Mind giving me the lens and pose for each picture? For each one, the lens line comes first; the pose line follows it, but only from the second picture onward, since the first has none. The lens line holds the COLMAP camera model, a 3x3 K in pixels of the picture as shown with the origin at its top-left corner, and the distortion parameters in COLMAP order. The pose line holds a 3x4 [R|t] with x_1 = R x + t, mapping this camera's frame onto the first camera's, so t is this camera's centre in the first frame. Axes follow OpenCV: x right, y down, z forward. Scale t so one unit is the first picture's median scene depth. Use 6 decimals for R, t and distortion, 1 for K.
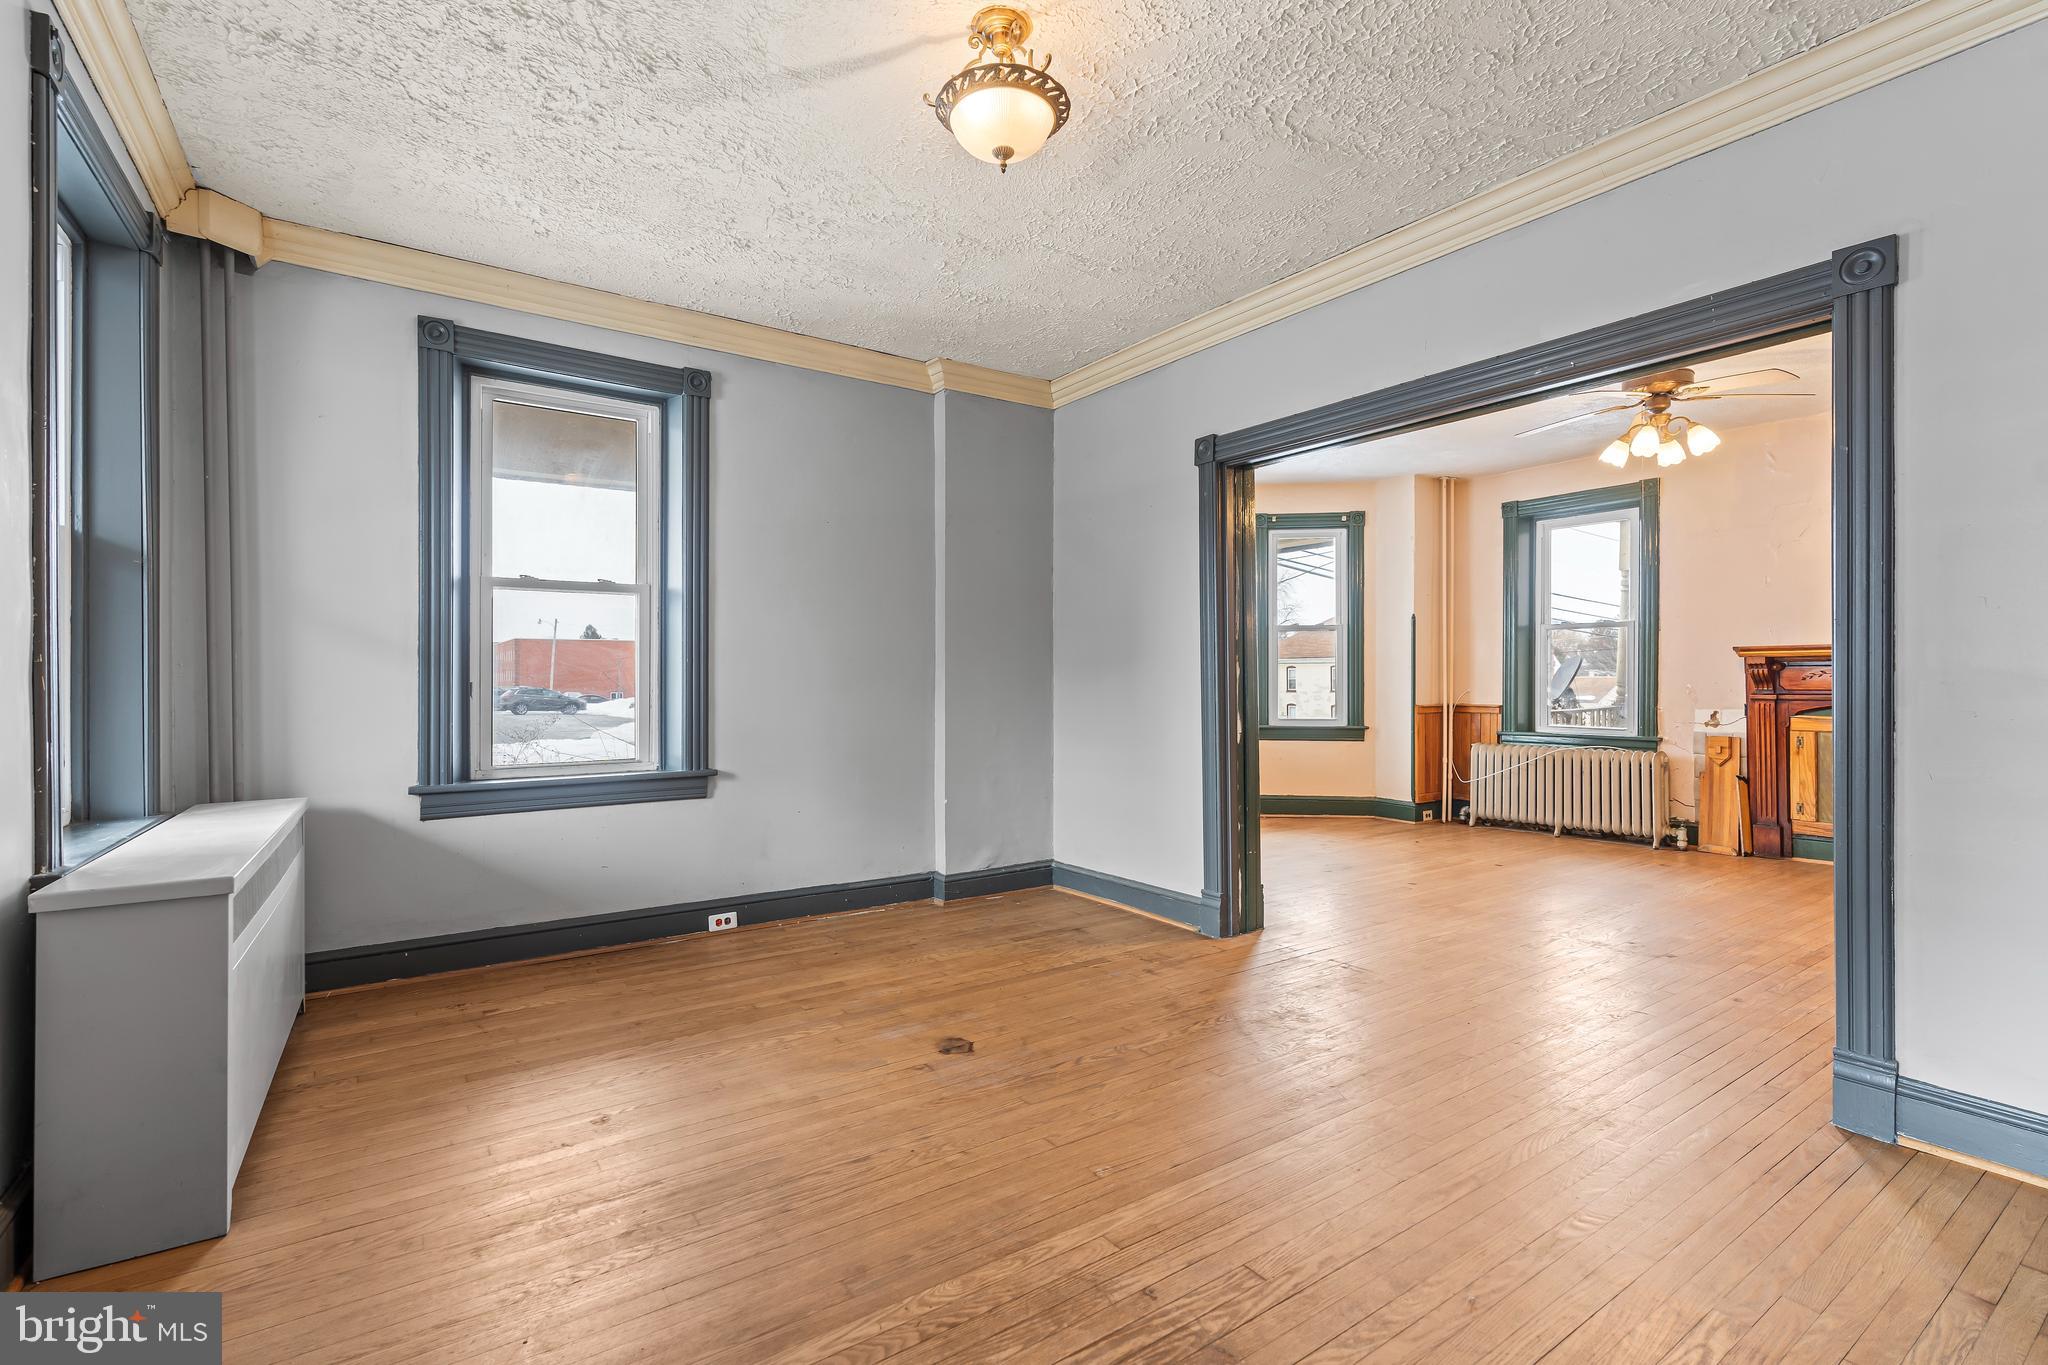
lens RADIAL K [[939.0, 0, 1016.4], [0, 939.0, 676.9], [0, 0, 1]] dist [-0.004145, 0.001085]
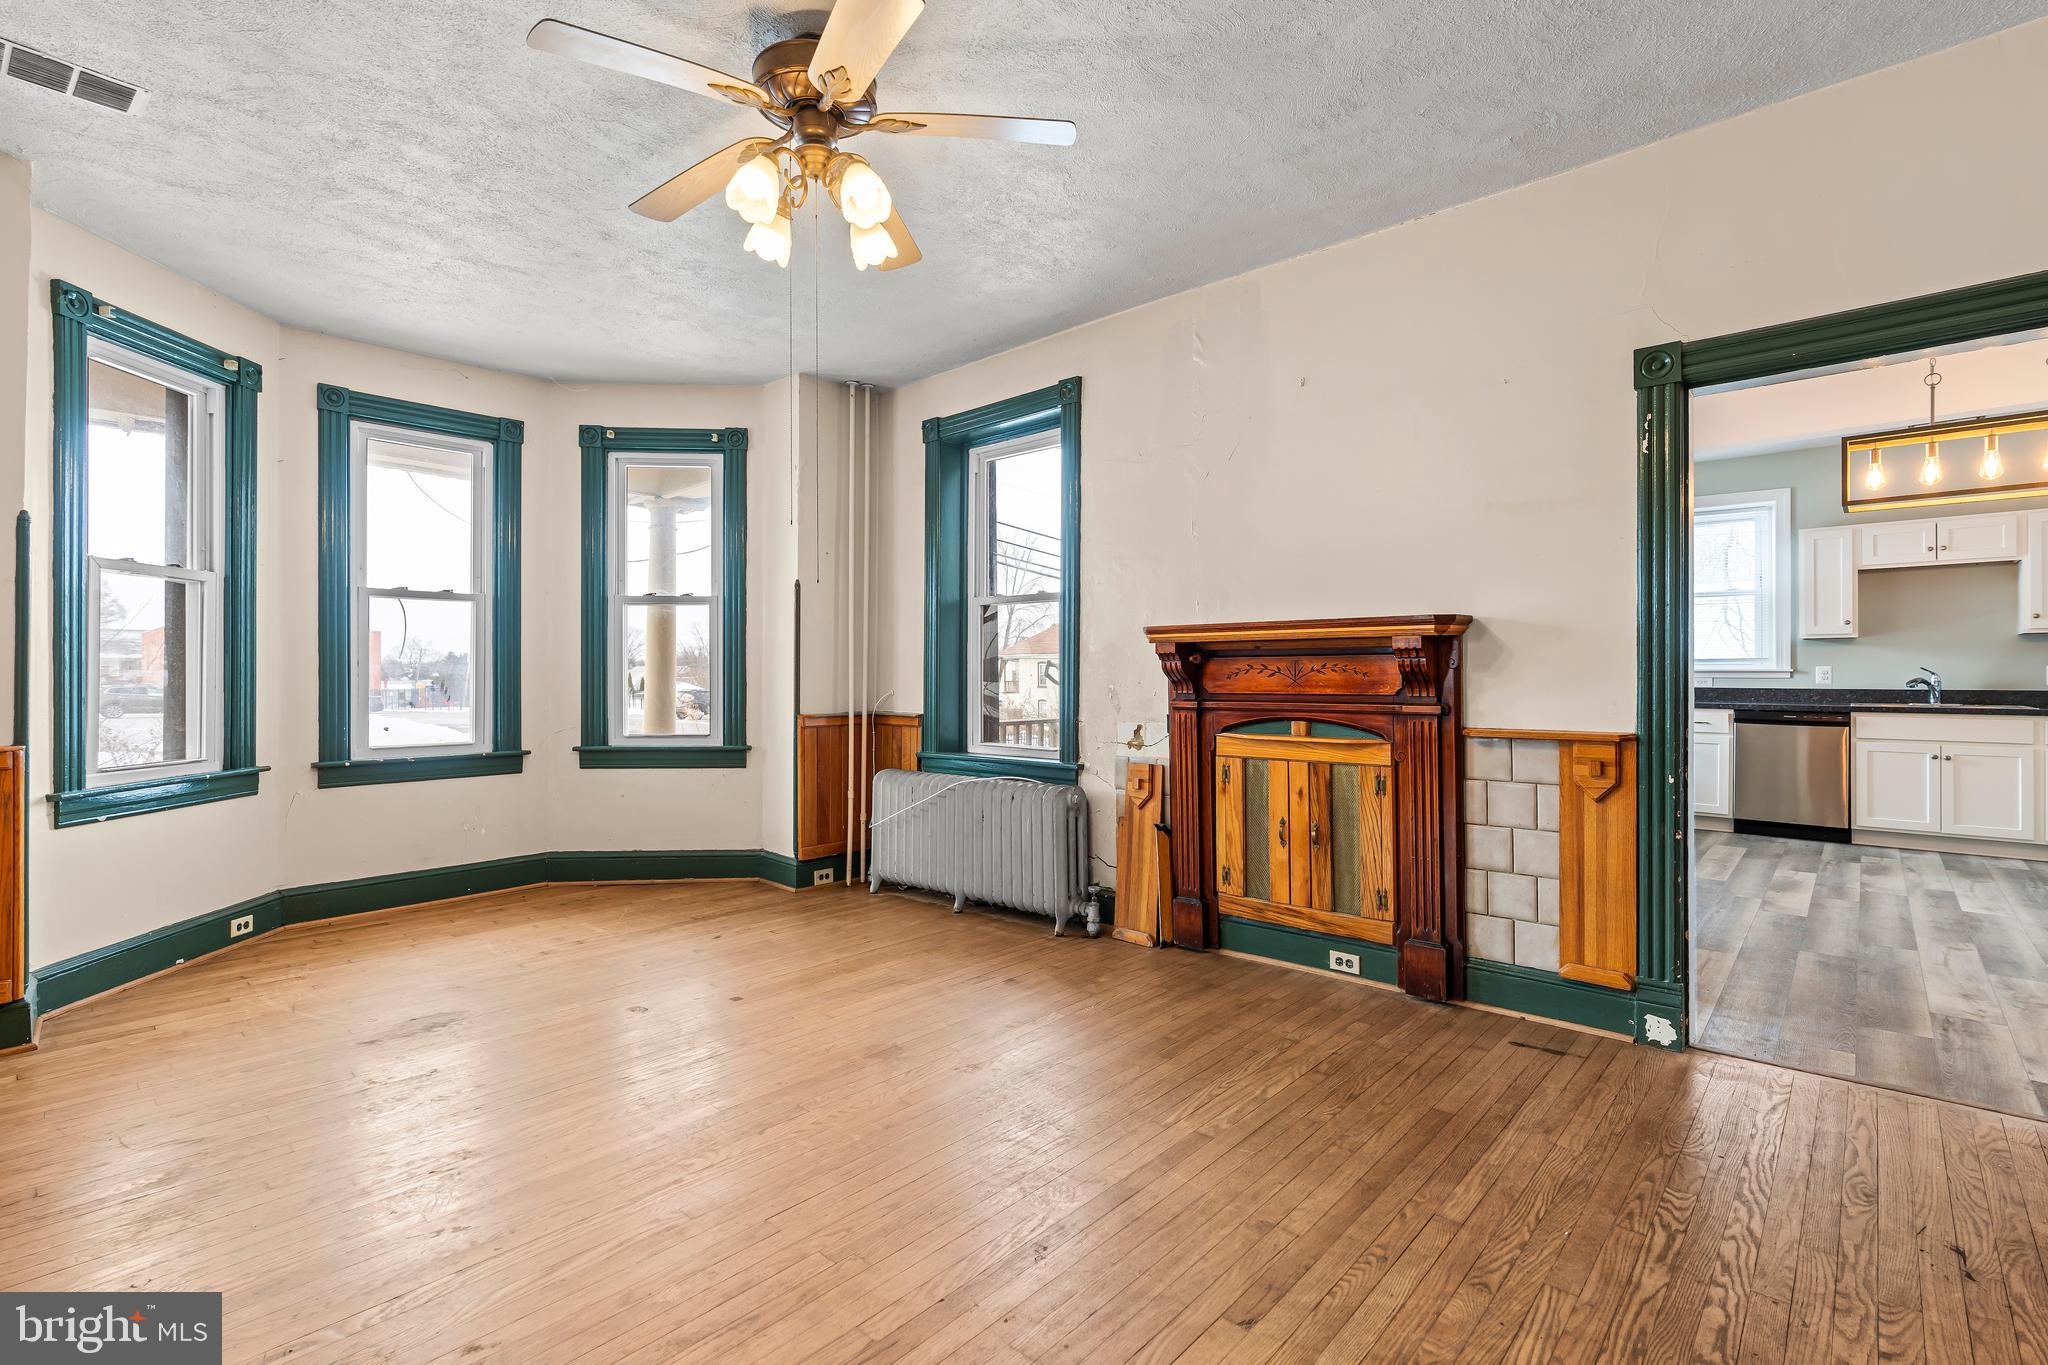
lens RADIAL K [[939.0, 0, 1016.4], [0, 939.0, 676.9], [0, 0, 1]] dist [-0.004145, 0.001085]
pose [[0.979386, -0.000447, 0.201998, 0.515855], [-0.000483, 0.999990, 0.004555, -0.000555], [-0.201998, -0.004558, 0.979375, 0.358913]]
